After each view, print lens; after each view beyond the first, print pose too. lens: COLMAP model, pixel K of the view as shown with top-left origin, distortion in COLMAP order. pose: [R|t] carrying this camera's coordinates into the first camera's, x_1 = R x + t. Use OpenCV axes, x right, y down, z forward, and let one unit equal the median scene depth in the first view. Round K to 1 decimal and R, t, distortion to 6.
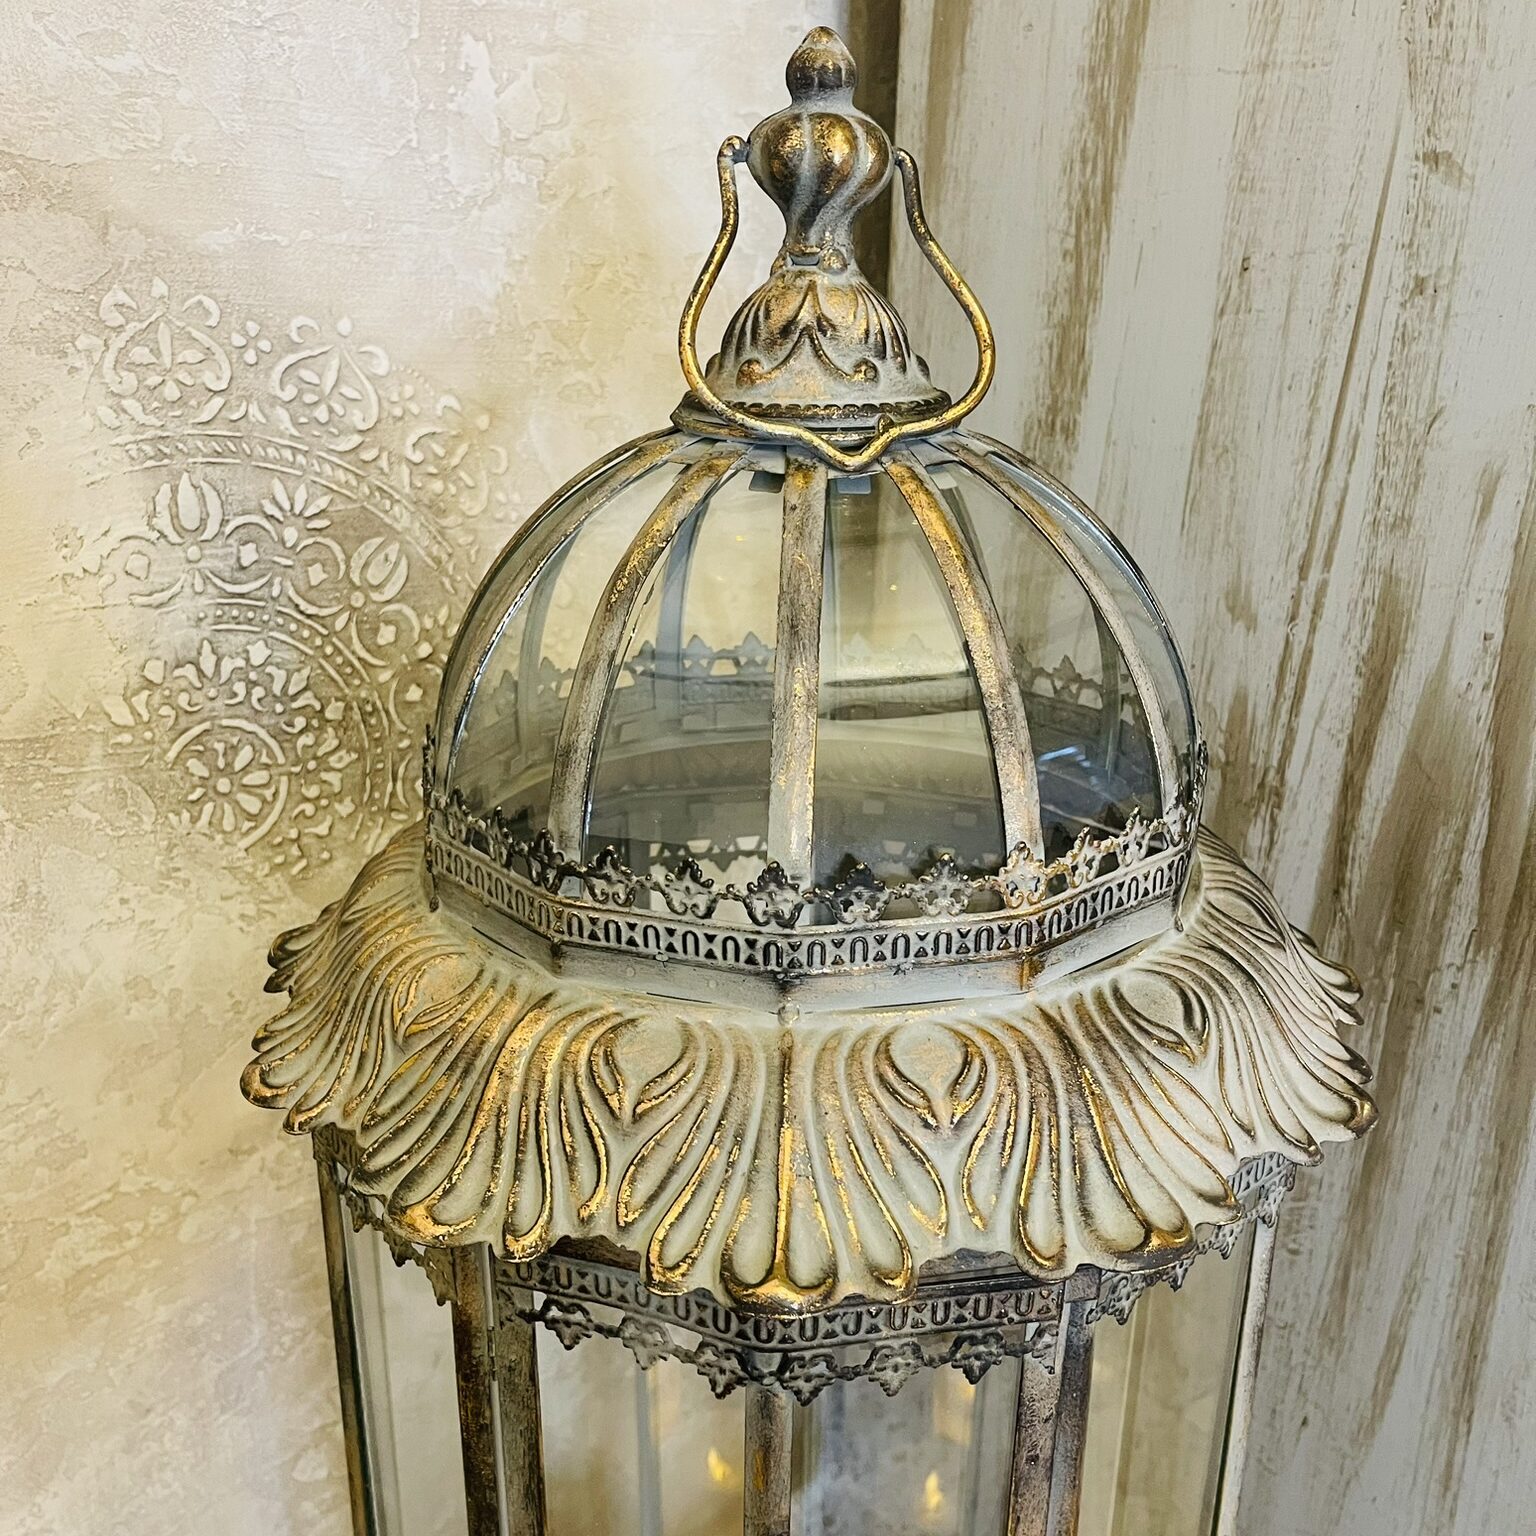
lens RADIAL K [[1546.9, 0, 682.3], [0, 1546.9, 767.2], [0, 0, 1]] dist [0.009897, 0.026525]
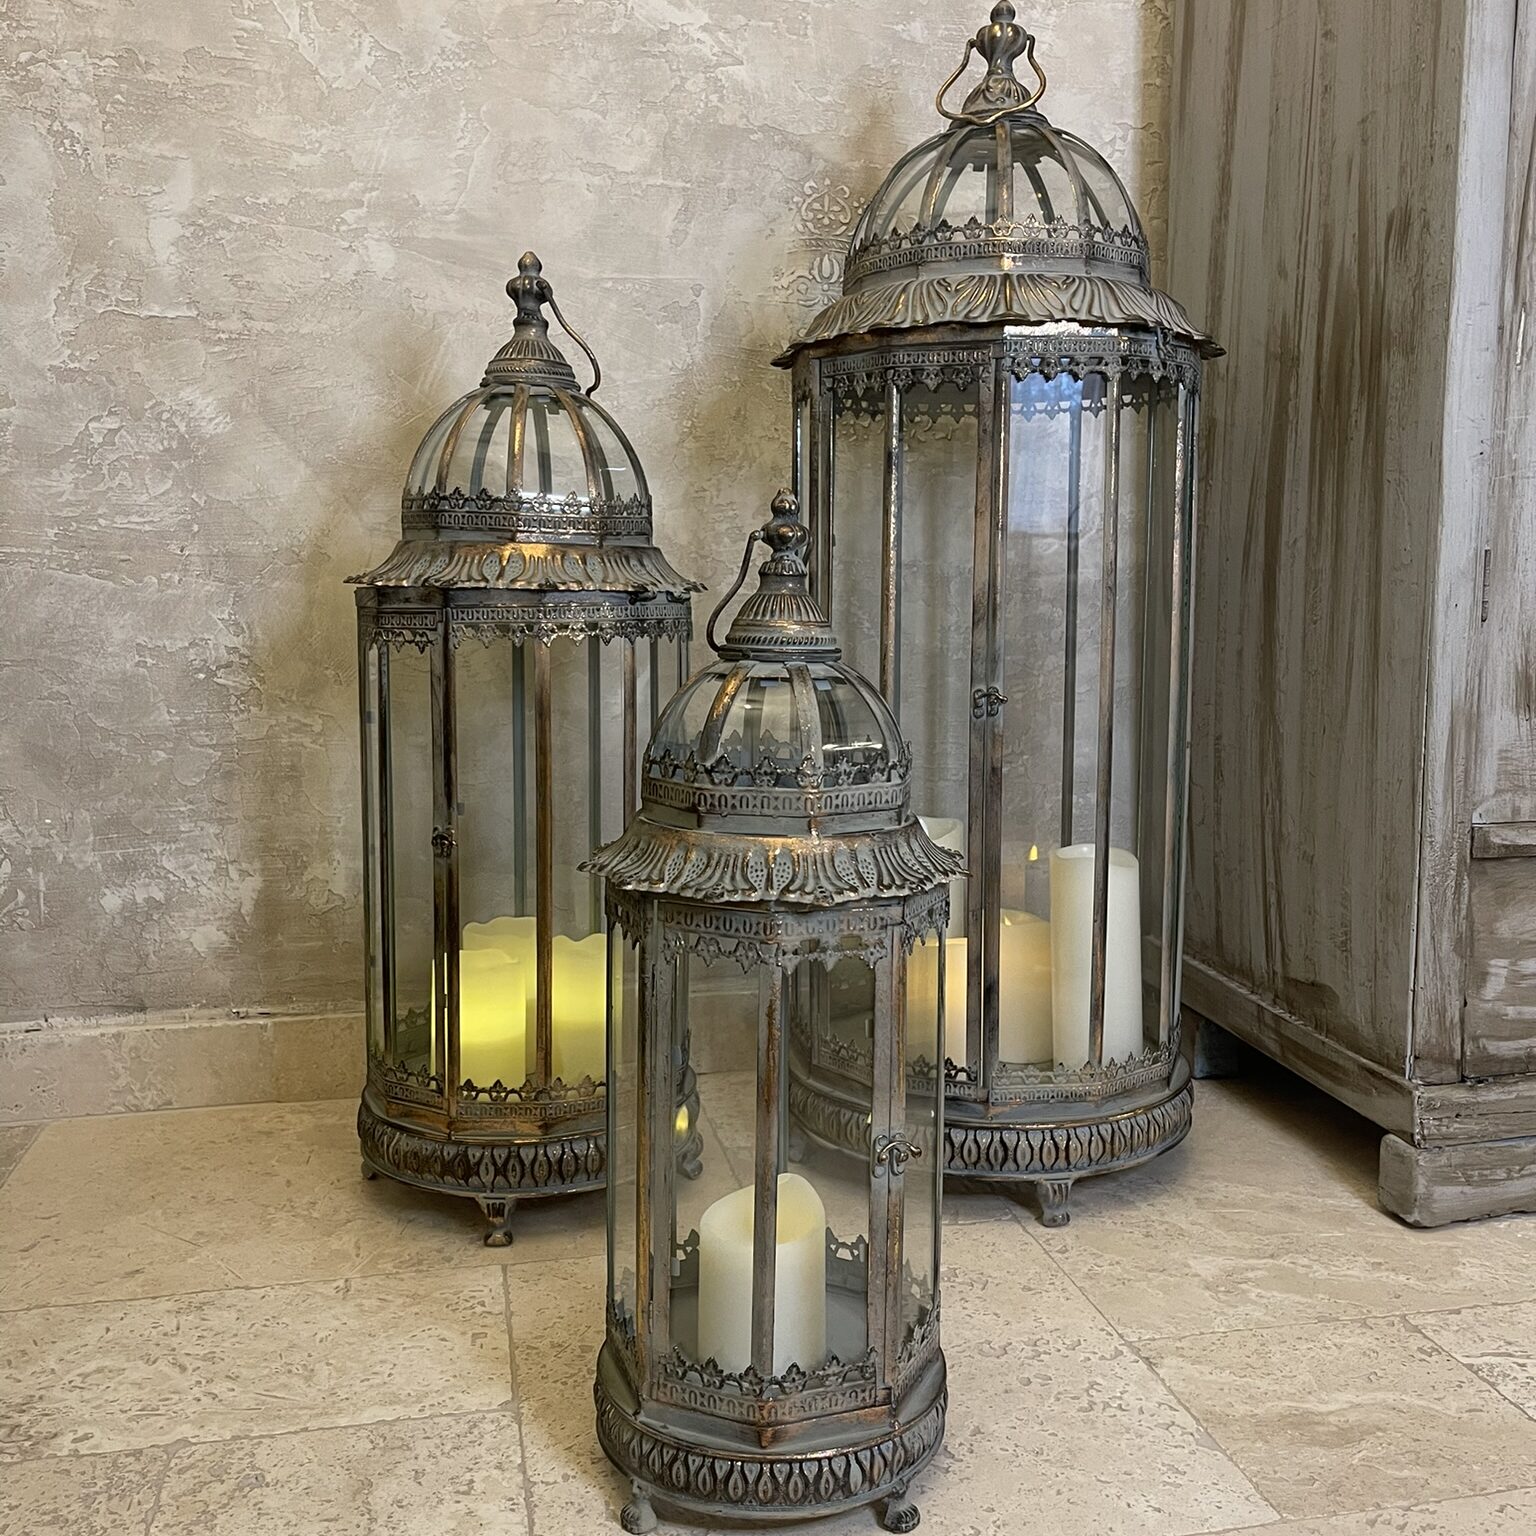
lens RADIAL K [[1546.9, 0, 682.3], [0, 1546.9, 767.2], [0, 0, 1]] dist [0.009897, 0.026525]
pose [[0.835475, 0.067616, -0.545352, 0.908088], [-0.209522, 0.956631, -0.202377, 1.161925], [0.508017, 0.283345, 0.813409, -0.923799]]
